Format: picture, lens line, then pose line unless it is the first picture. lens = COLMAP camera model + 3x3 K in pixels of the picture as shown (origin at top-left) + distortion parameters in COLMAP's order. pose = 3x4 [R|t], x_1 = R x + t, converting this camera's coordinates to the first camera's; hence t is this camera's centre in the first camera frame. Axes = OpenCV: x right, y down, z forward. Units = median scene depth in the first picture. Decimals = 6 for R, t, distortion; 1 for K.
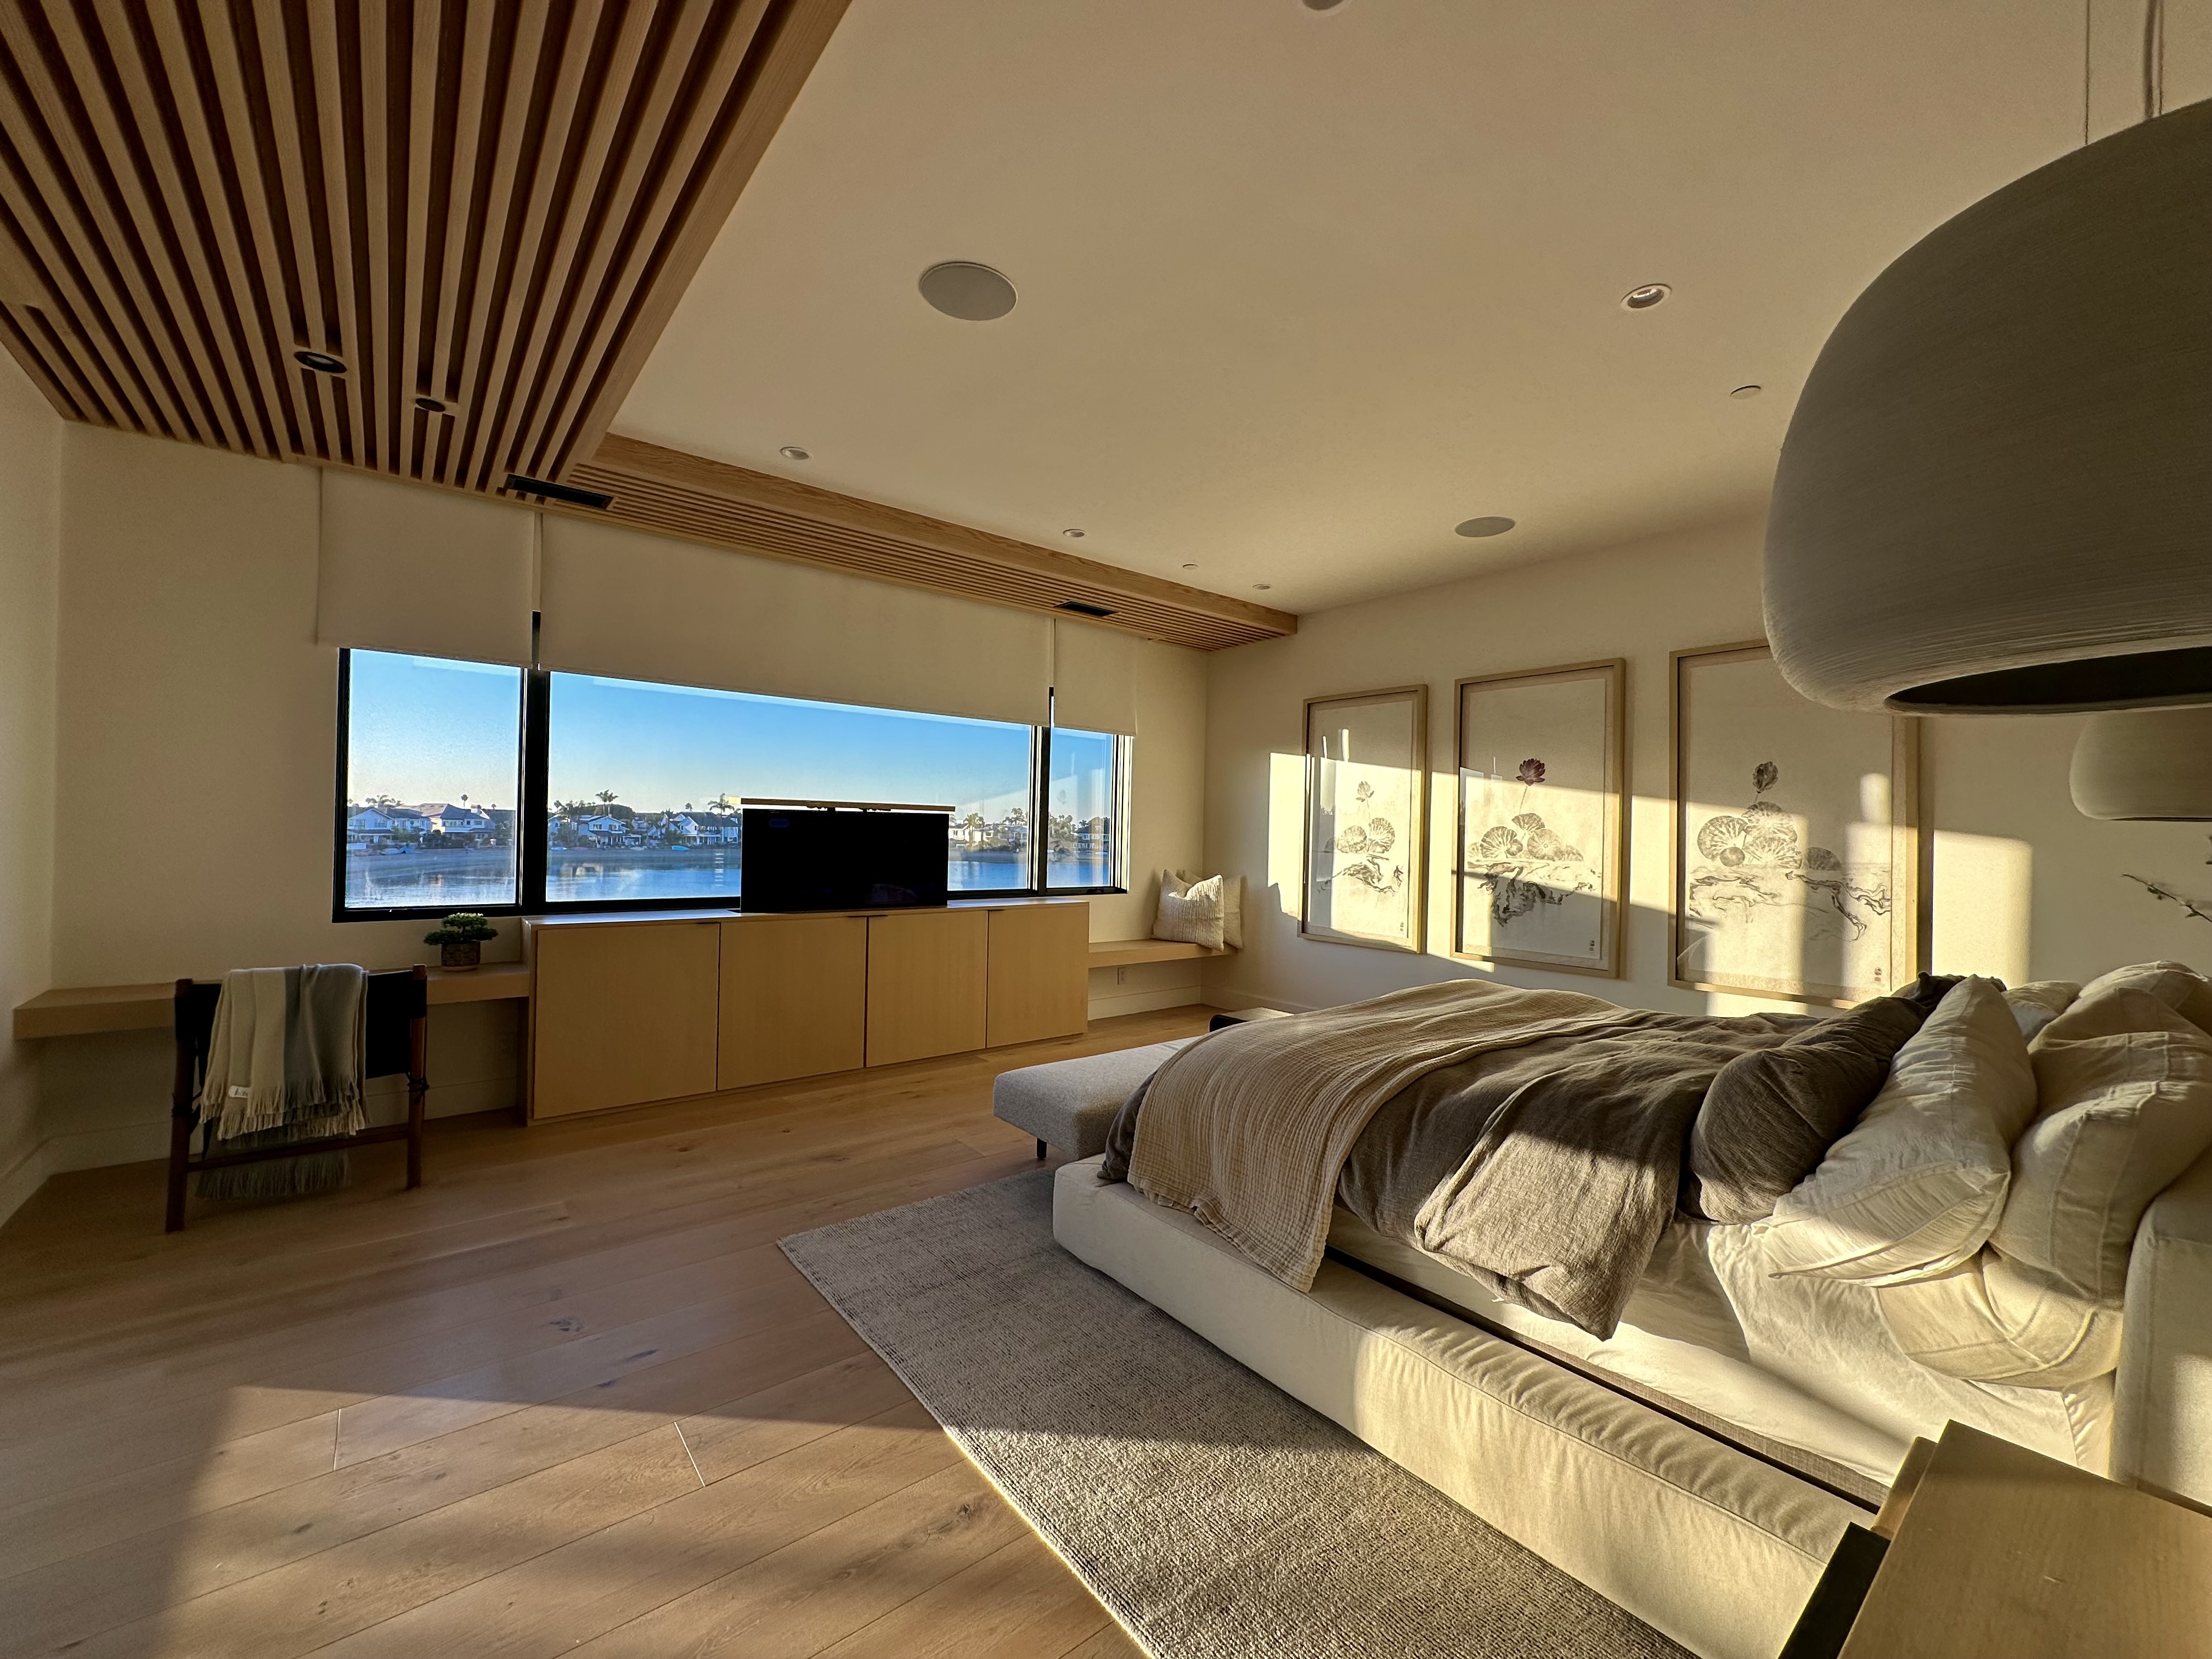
lens RADIAL K [[885.5, 0, 1104.6], [0, 885.5, 832.4], [0, 0, 1]] dist [-0.019738, -0.000041]
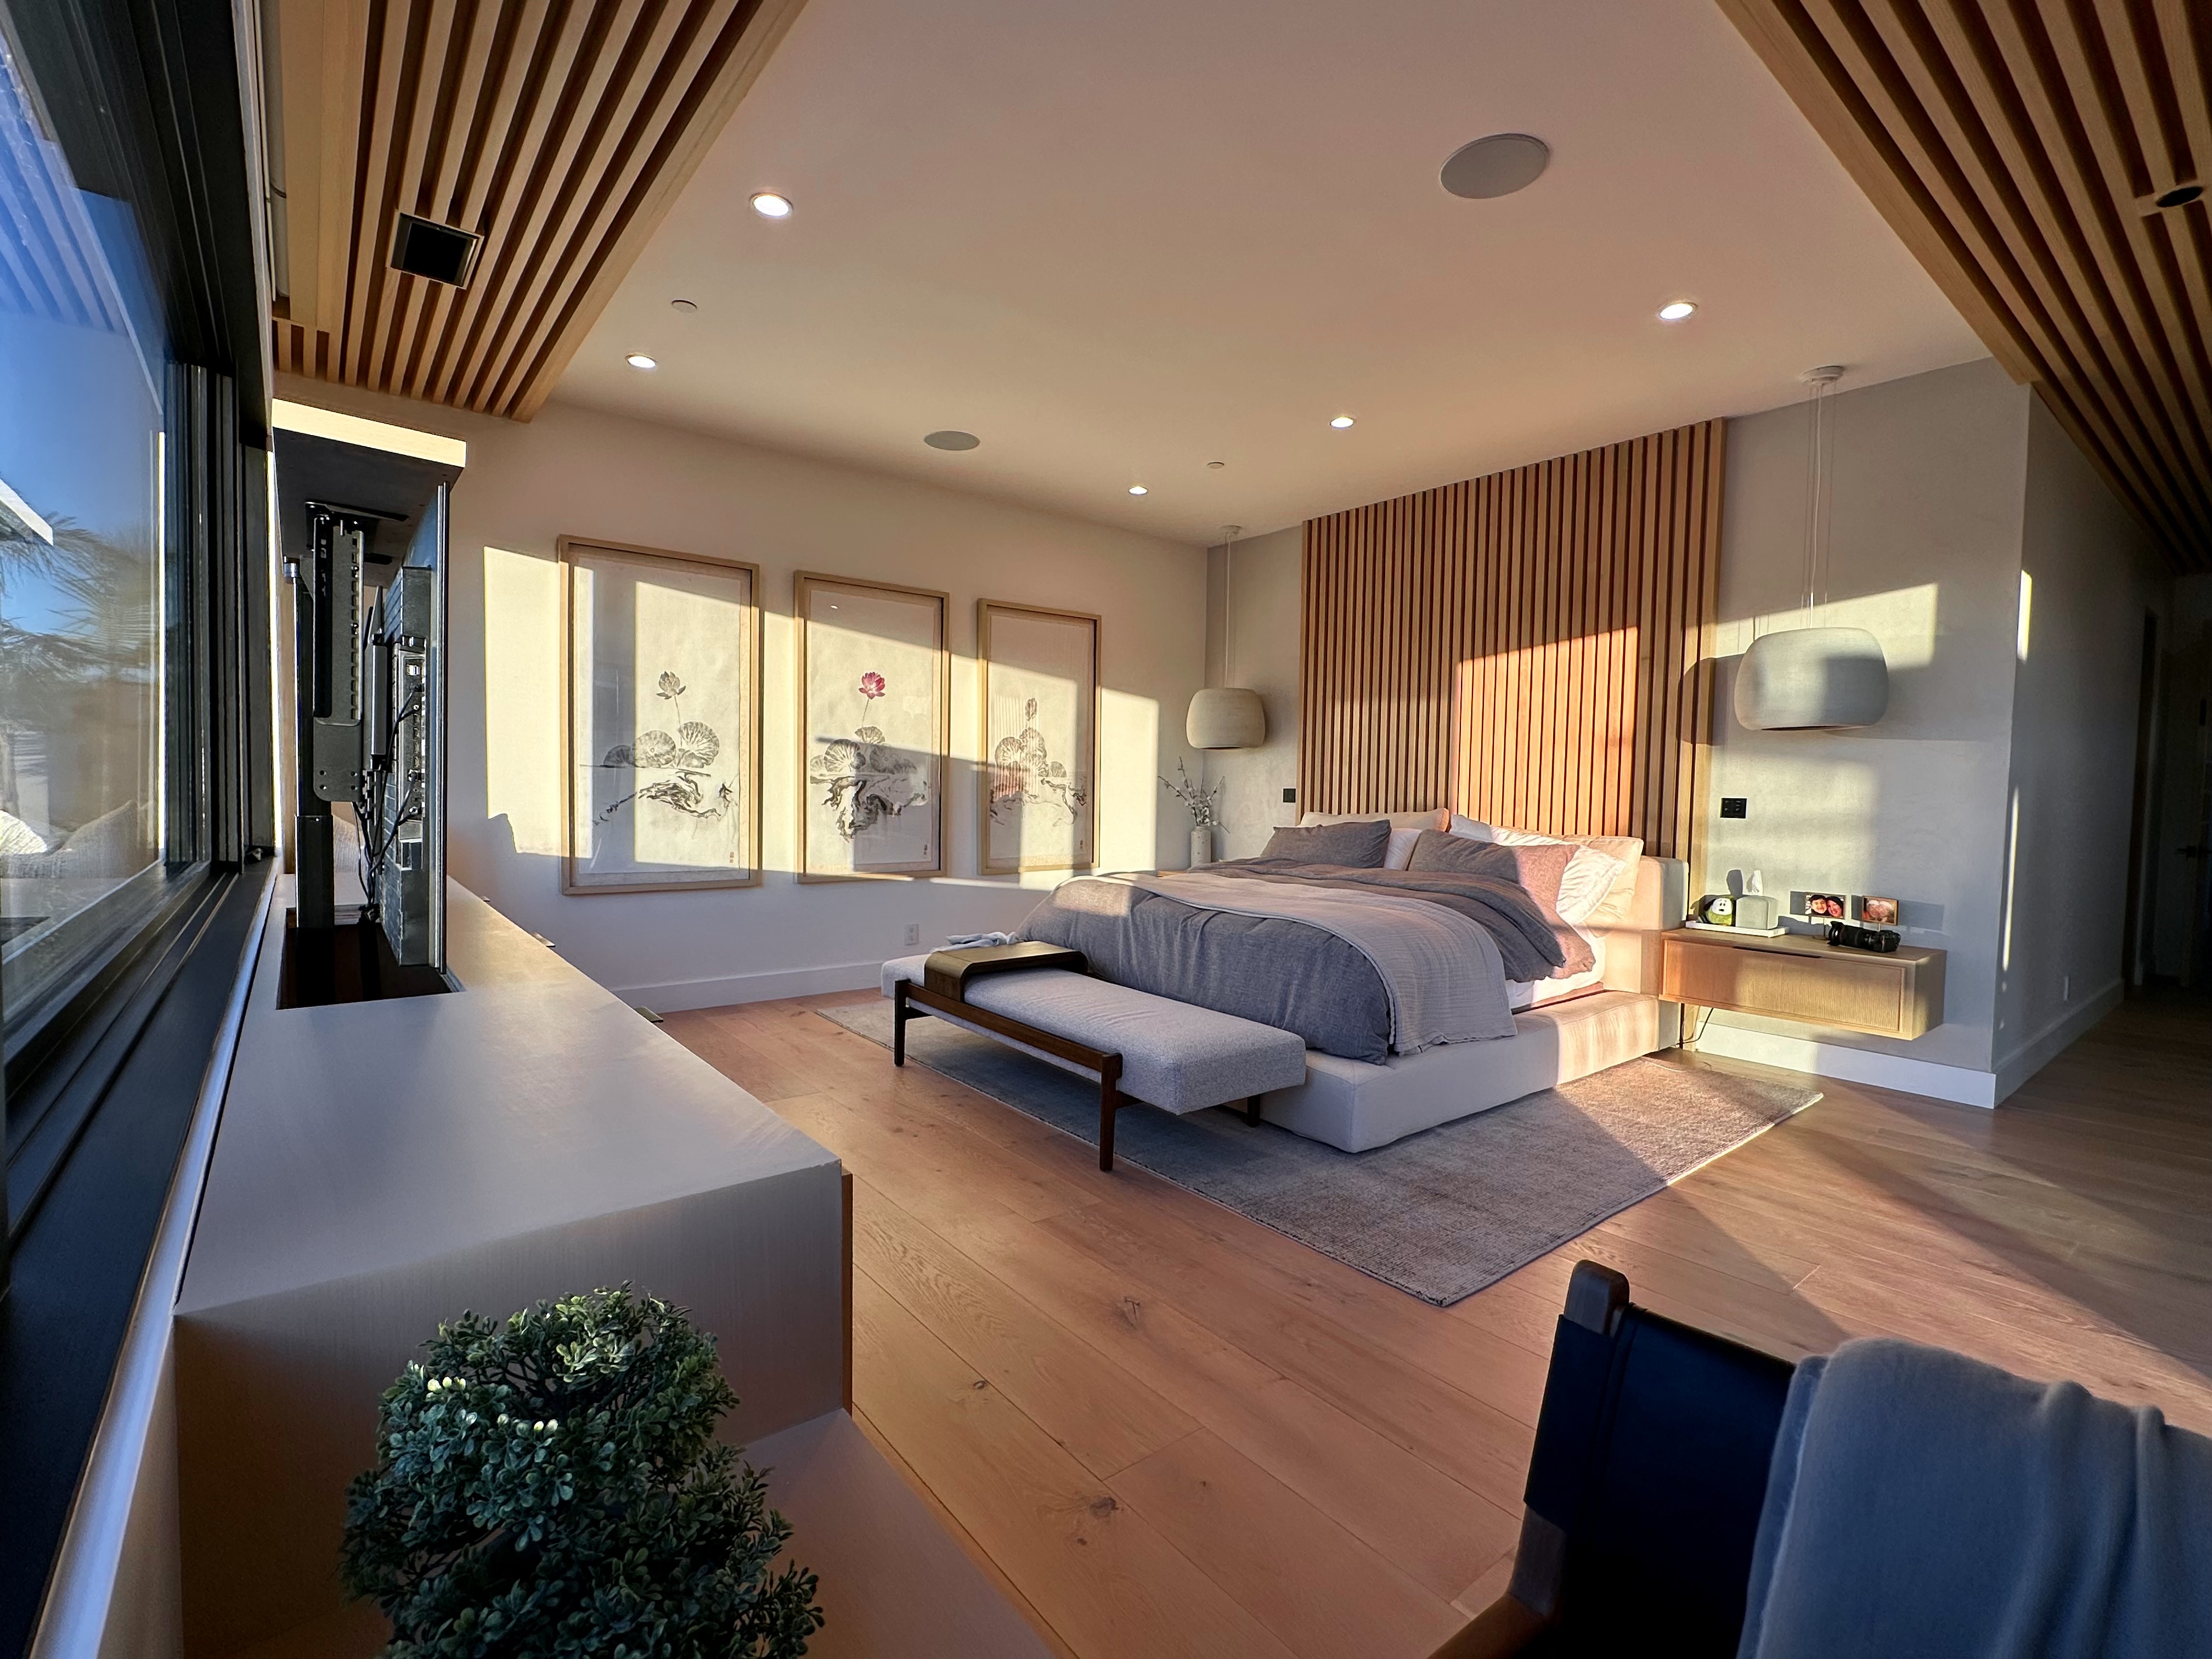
lens RADIAL K [[1007.3, 0, 1106.8], [0, 1007.3, 818.0], [0, 0, 1]] dist [-0.001486, 0.000039]
pose [[-0.003343, -0.051828, 0.998650, -0.599080], [-0.017540, 0.998505, 0.051761, 0.016041], [-0.999841, -0.017343, -0.004247, 0.658077]]
